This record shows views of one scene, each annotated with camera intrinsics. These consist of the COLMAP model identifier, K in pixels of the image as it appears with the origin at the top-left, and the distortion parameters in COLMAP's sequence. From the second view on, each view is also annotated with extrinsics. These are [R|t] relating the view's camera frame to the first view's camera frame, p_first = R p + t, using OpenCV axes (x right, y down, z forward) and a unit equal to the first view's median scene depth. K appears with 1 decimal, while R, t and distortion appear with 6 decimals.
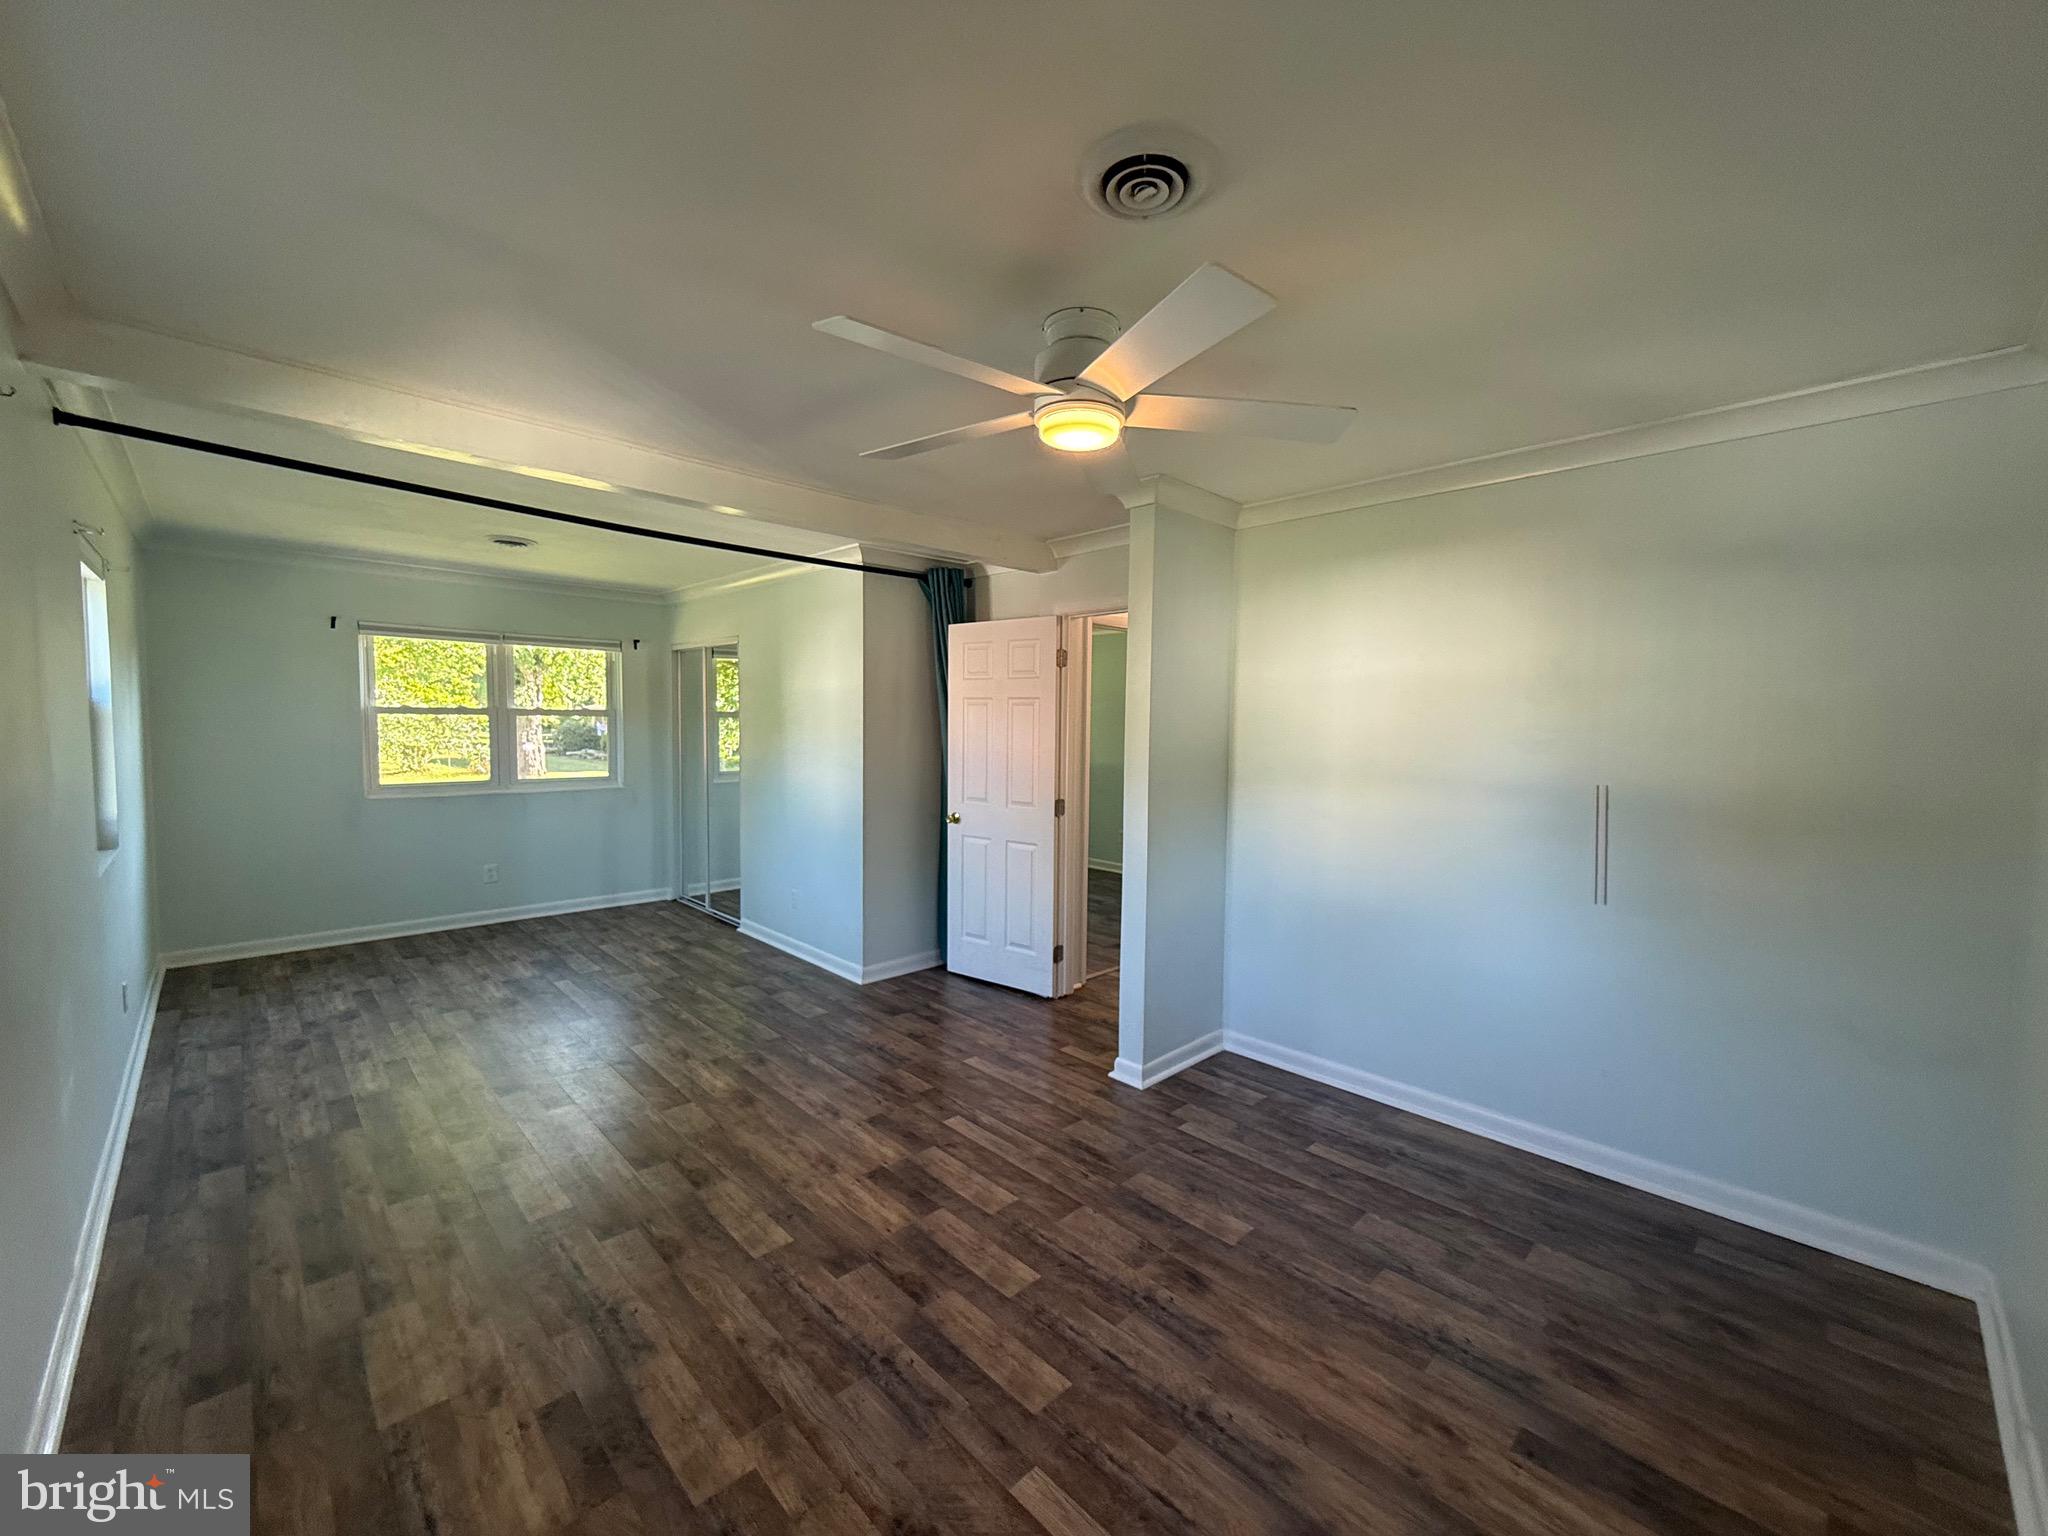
lens RADIAL K [[812.9, 0, 1035.1], [0, 812.9, 775.7], [0, 0, 1]] dist [-0.003094, 0.000499]
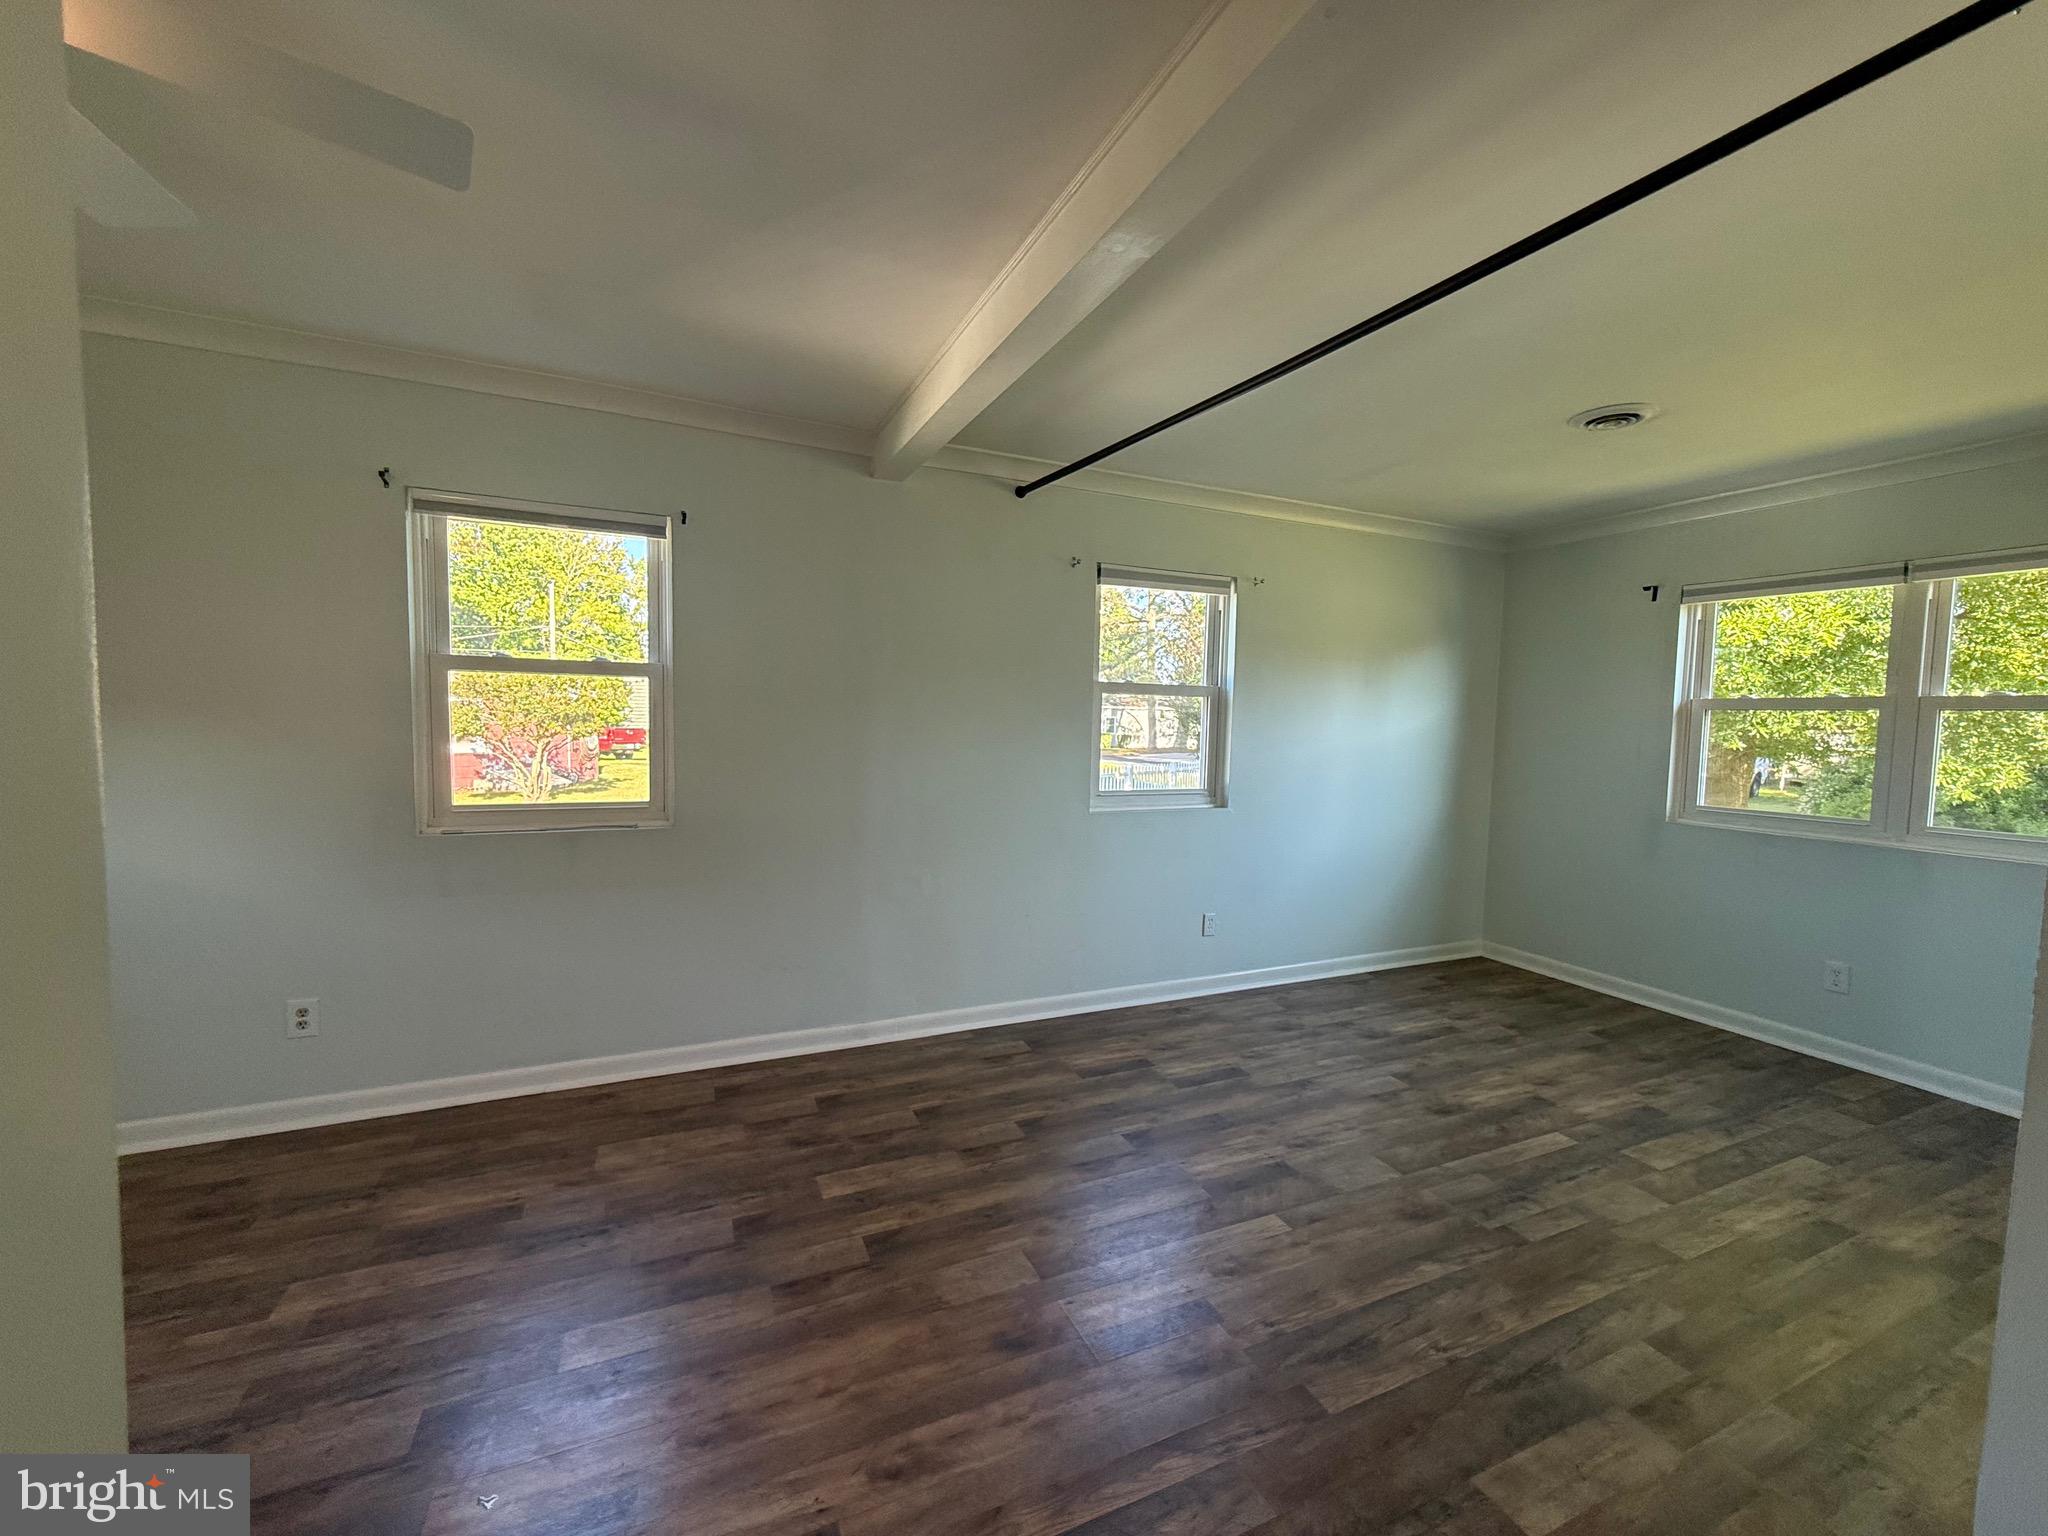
lens RADIAL K [[812.9, 0, 1031.0], [0, 812.9, 769.9], [0, 0, 1]] dist [-0.003094, 0.000499]
pose [[-0.351072, 0.037470, -0.935598, 0.126606], [-0.092148, 0.992966, 0.074345, -0.029175], [0.931803, 0.112314, -0.345150, 0.974510]]
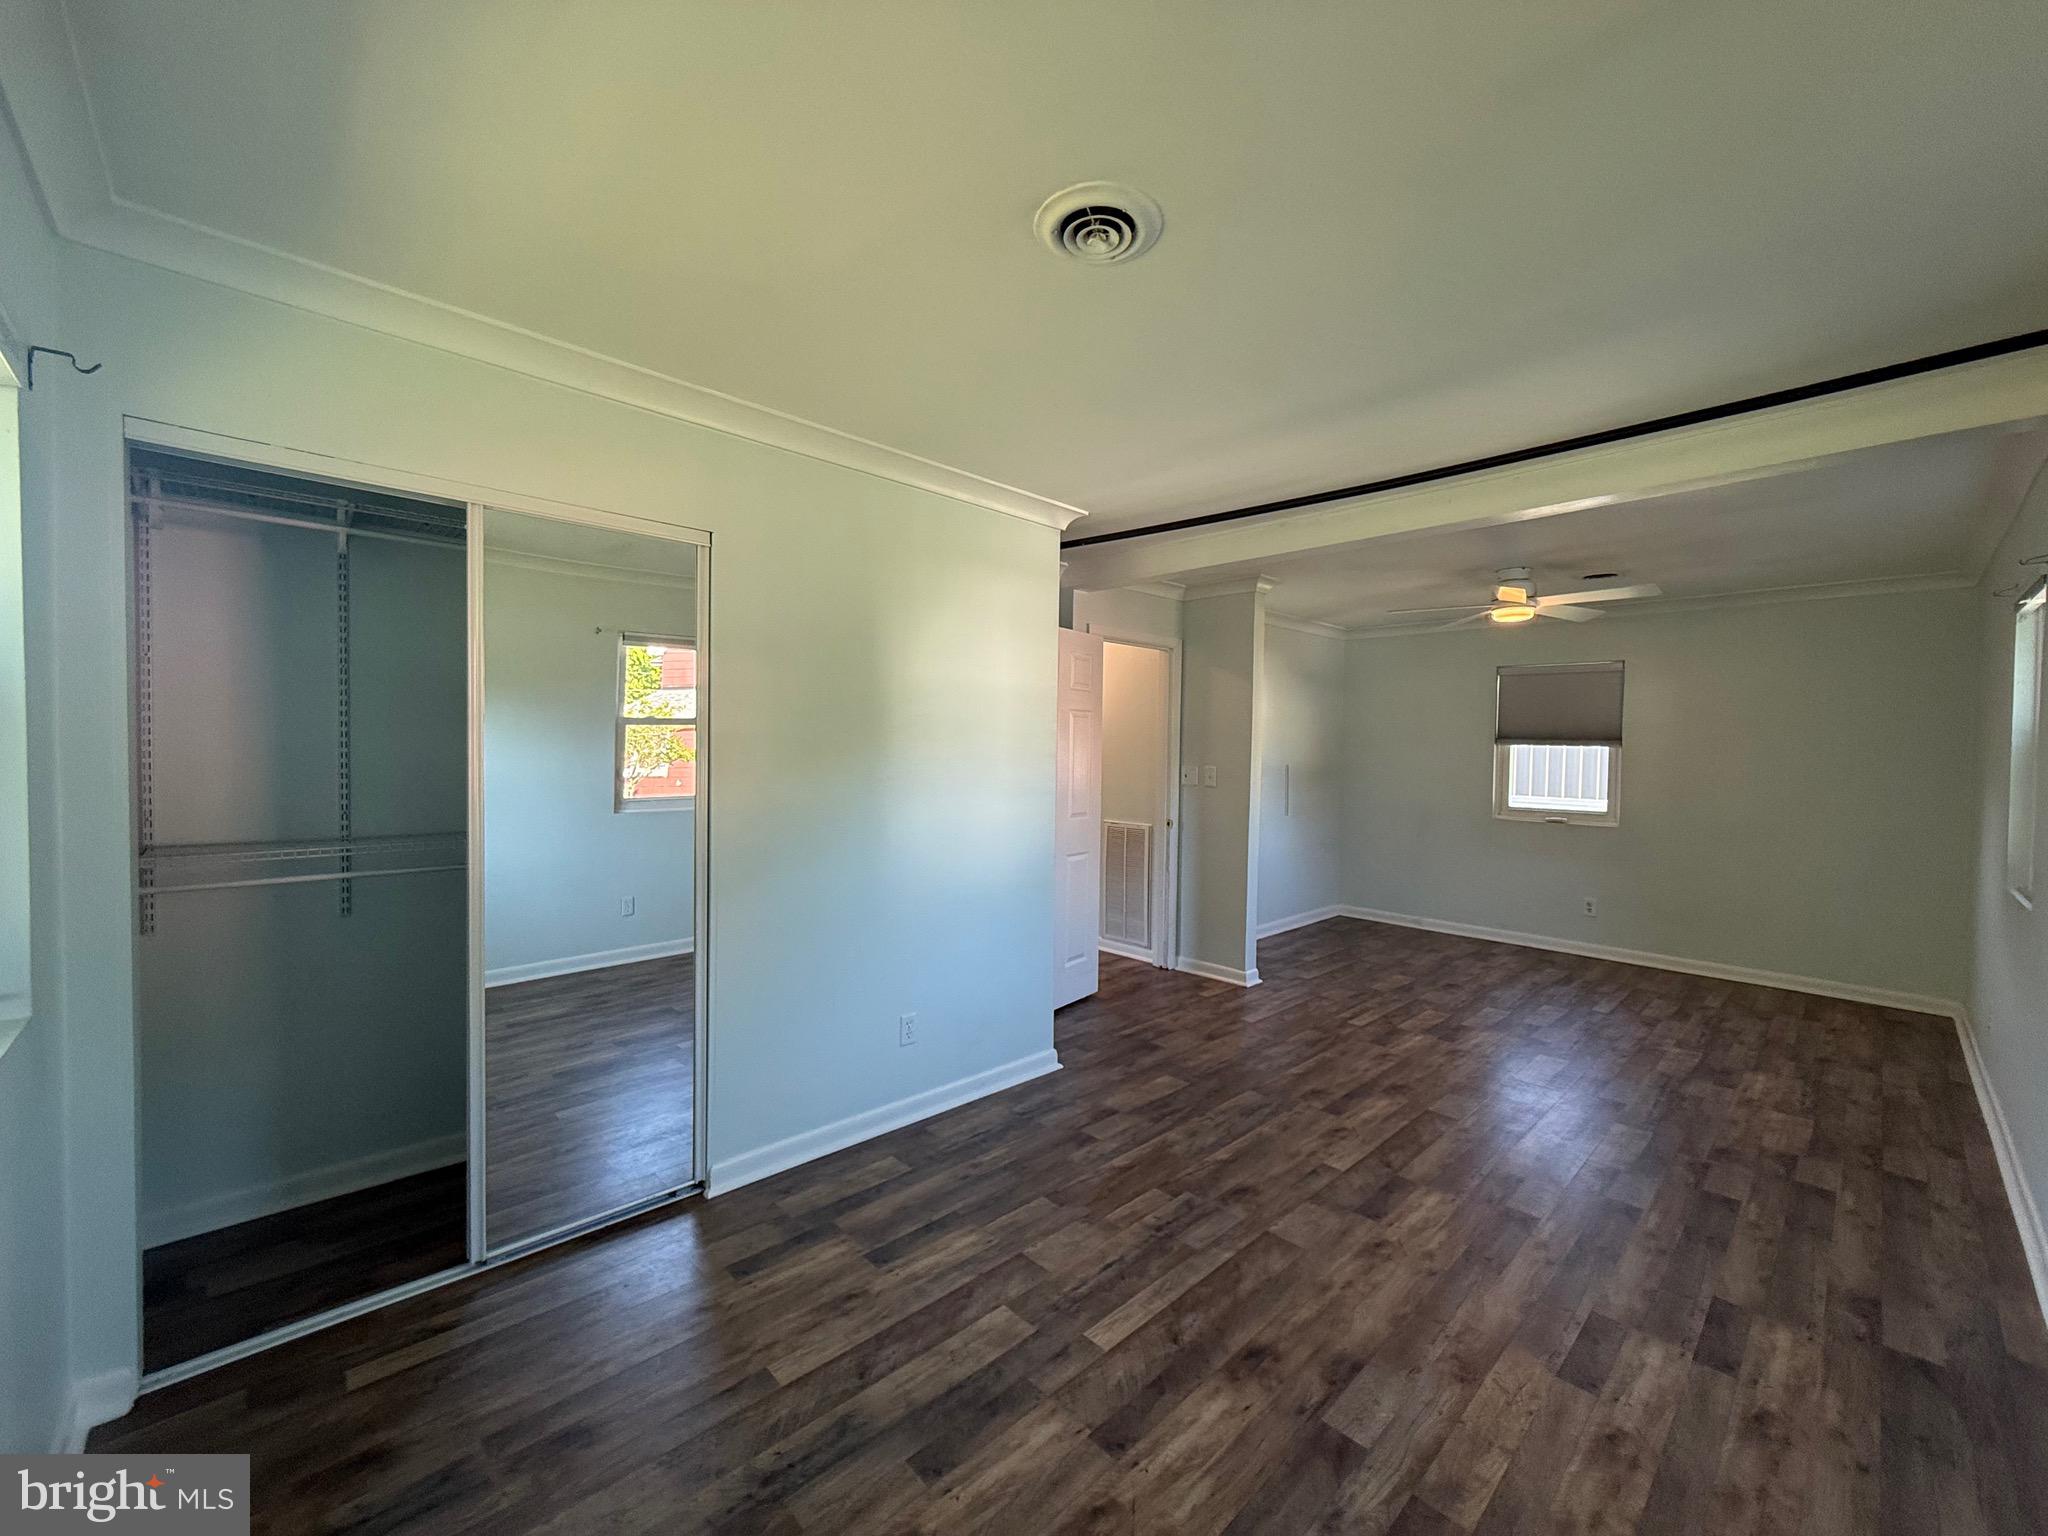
lens RADIAL K [[812.9, 0, 1020.7], [0, 812.9, 772.1], [0, 0, 1]] dist [-0.003094, 0.000499]
pose [[0.027423, -0.044606, 0.998628, -1.203229], [0.053638, 0.997630, 0.043088, -0.078041], [-0.998184, 0.052383, 0.029750, 1.219515]]
